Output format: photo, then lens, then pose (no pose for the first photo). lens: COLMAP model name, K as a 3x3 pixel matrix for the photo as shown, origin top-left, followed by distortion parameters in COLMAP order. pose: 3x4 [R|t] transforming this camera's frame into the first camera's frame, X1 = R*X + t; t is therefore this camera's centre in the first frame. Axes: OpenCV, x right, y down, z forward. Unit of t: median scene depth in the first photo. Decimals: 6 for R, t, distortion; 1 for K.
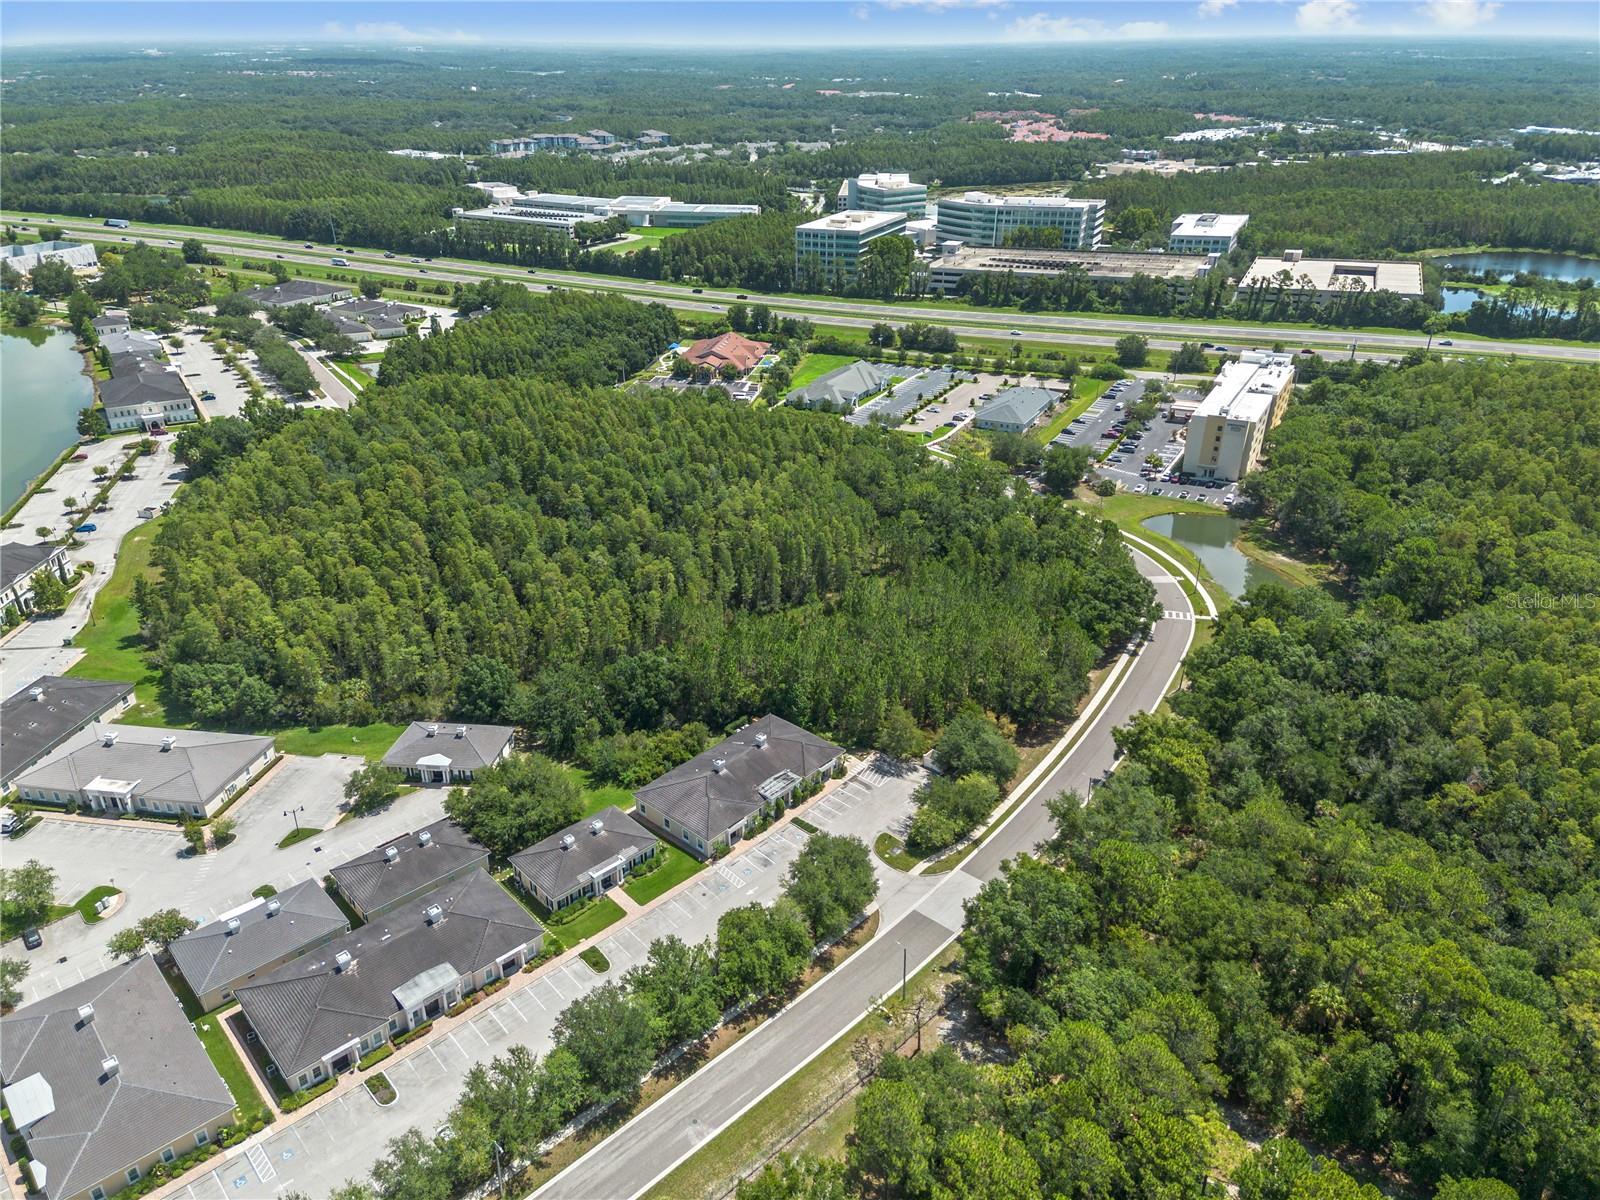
lens RADIAL K [[1086.5, 0, 804.1], [0, 1086.5, 607.1], [0, 0, 1]] dist [0.291844, -0.290152]
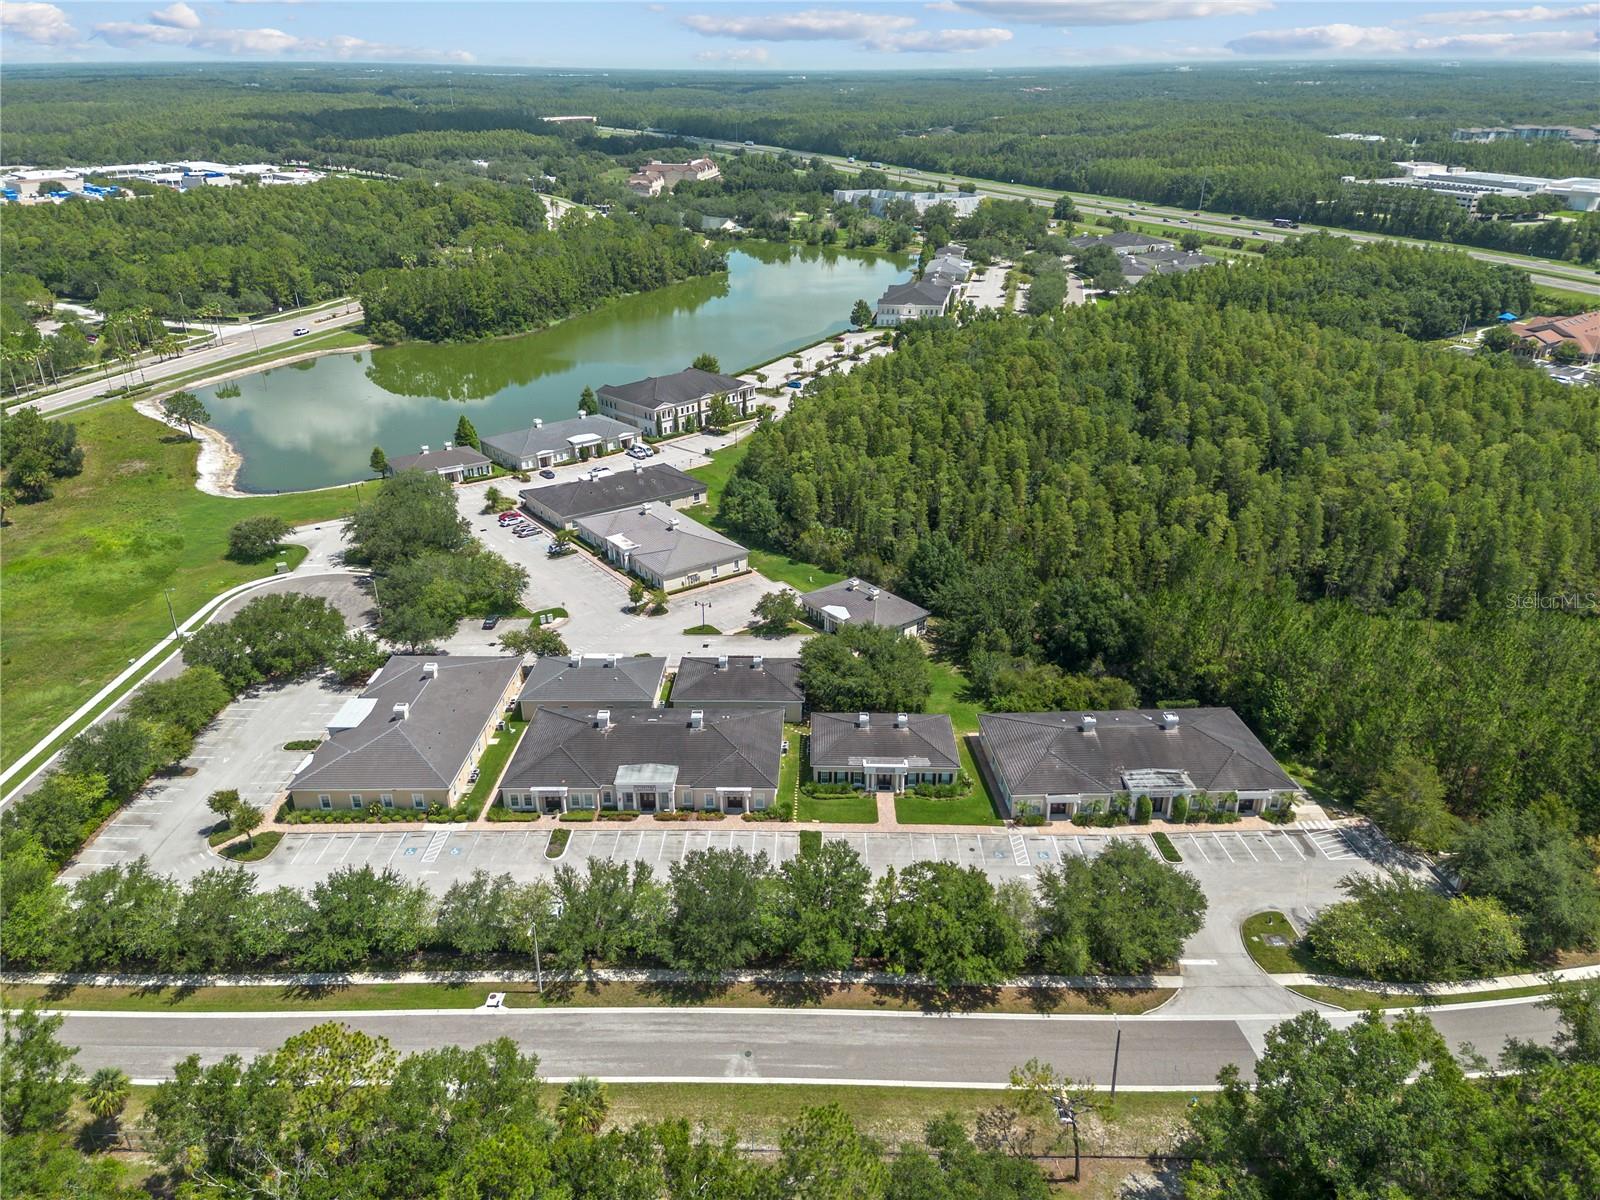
lens RADIAL K [[1087.6, 0, 803.7], [0, 1087.6, 612.9], [0, 0, 1]] dist [0.309357, -0.320826]
pose [[0.721182, 0.300271, -0.624287, 0.236903], [-0.308689, 0.946056, 0.098436, 0.059621], [0.620168, 0.121721, 0.774969, 0.288609]]
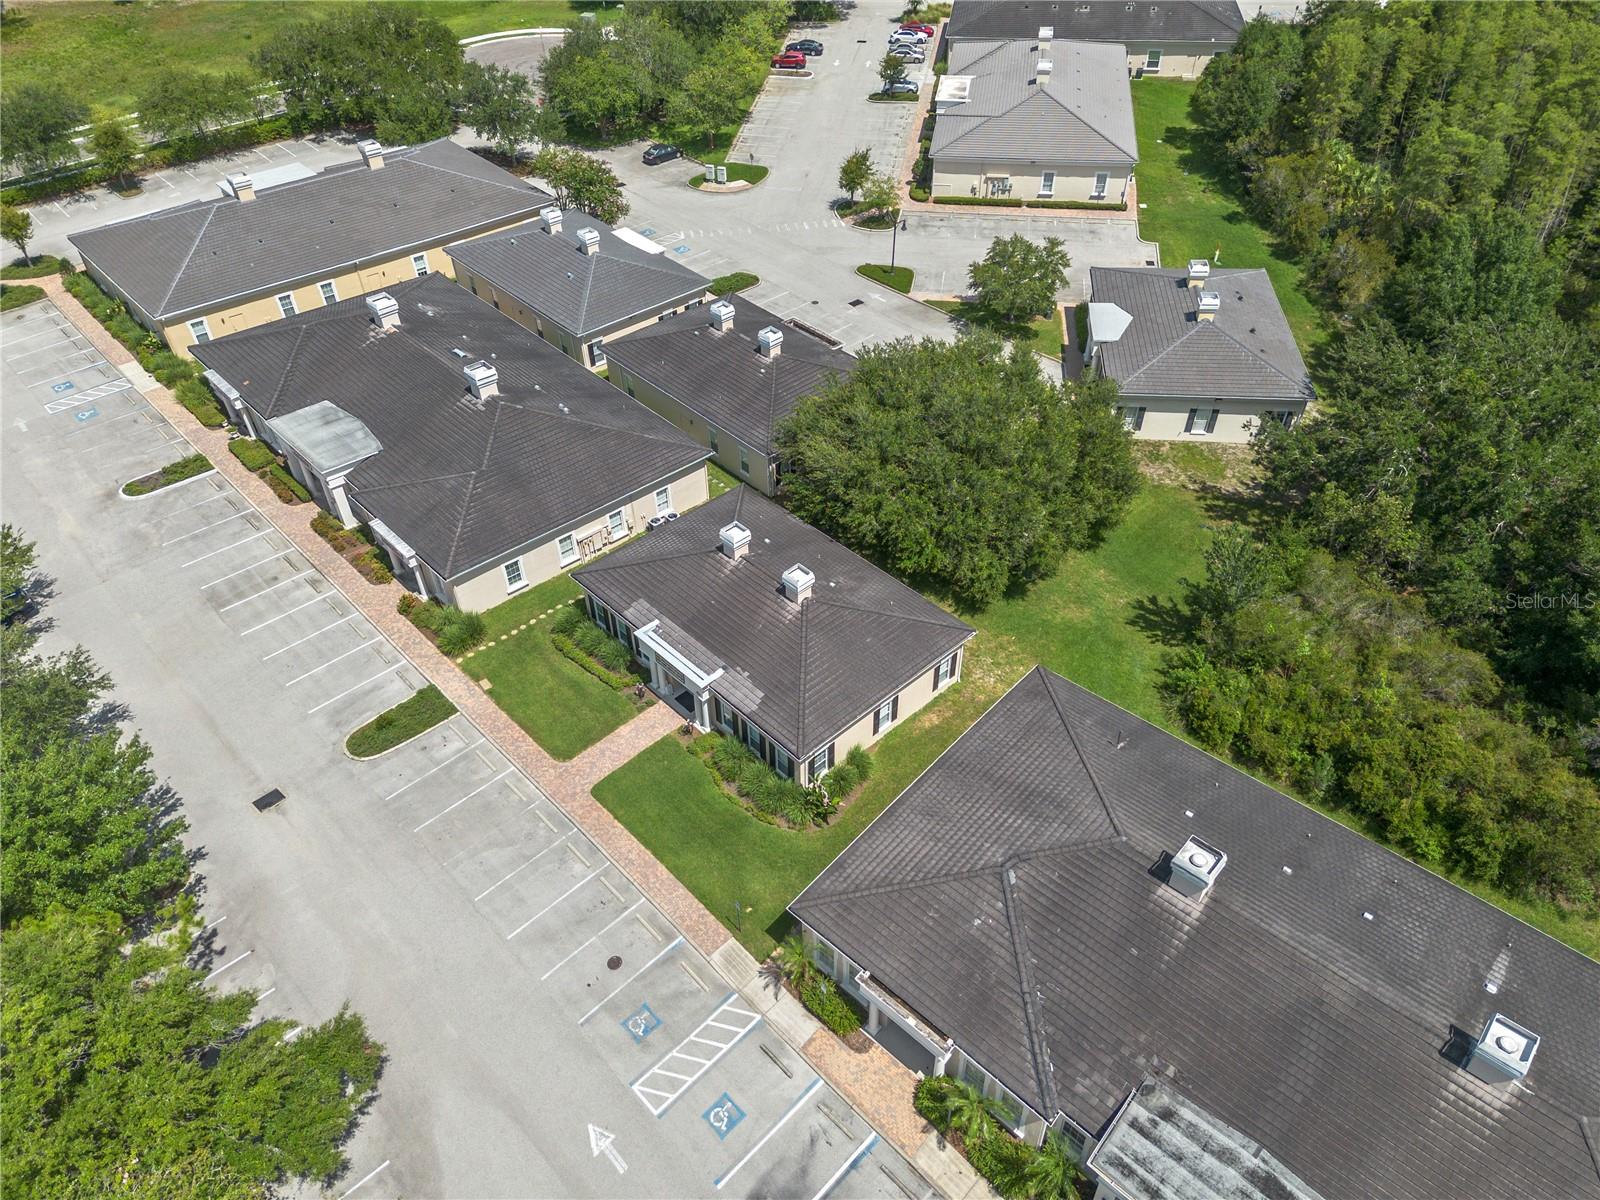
lens RADIAL K [[1086.5, 0, 804.1], [0, 1086.5, 607.1], [0, 0, 1]] dist [0.291844, -0.290152]
pose [[0.004885, 0.664703, -0.747092, 0.056823], [-0.436757, 0.673493, 0.596365, 0.008456], [0.899566, 0.323384, 0.293603, 0.861197]]
